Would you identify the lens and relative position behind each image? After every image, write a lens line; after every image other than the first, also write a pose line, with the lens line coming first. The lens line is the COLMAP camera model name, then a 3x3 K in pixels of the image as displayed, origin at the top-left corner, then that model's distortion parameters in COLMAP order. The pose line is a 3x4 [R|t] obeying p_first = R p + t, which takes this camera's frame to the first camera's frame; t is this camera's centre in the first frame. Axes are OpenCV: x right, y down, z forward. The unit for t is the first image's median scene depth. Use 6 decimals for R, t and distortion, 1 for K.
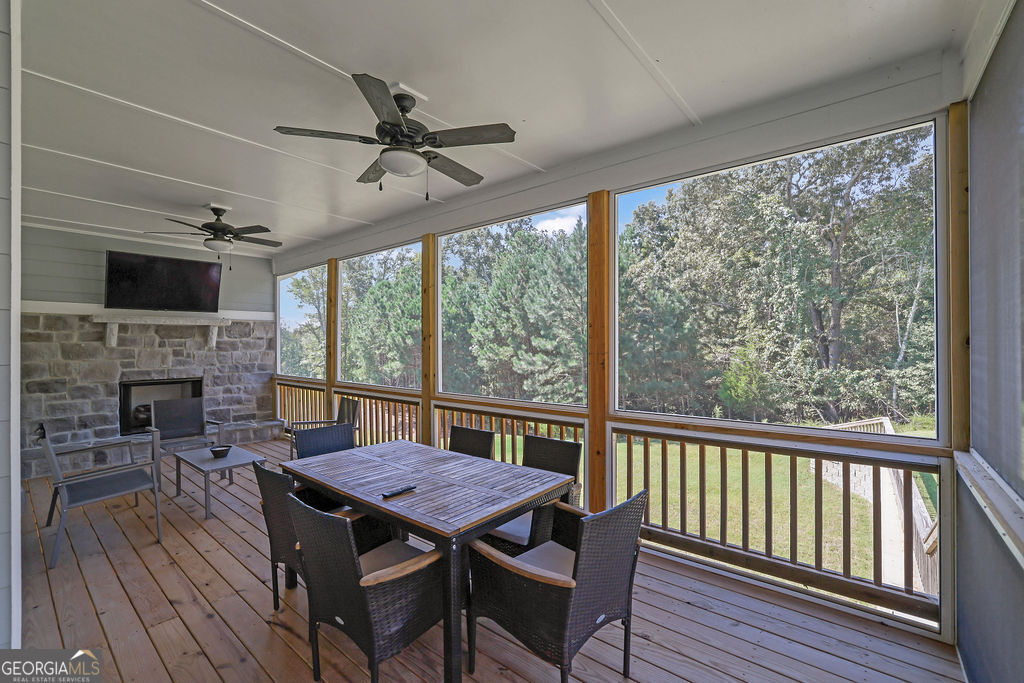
lens RADIAL K [[446.0, 0, 509.9], [0, 446.0, 345.1], [0, 0, 1]] dist [-0.013609, 0.001665]
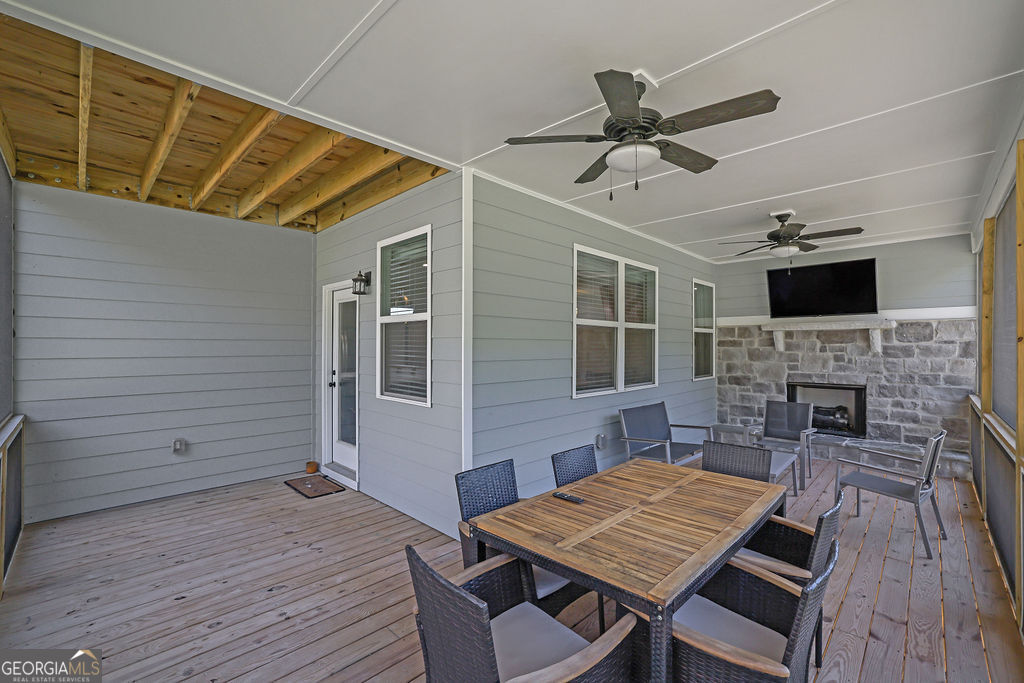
lens RADIAL K [[446.0, 0, 505.3], [0, 446.0, 340.9], [0, 0, 1]] dist [-0.013609, 0.001665]
pose [[-0.089506, -0.010119, -0.995935, 0.303123], [-0.002741, 0.999947, -0.009914, -0.008800], [0.995982, 0.001842, -0.089529, 0.362059]]
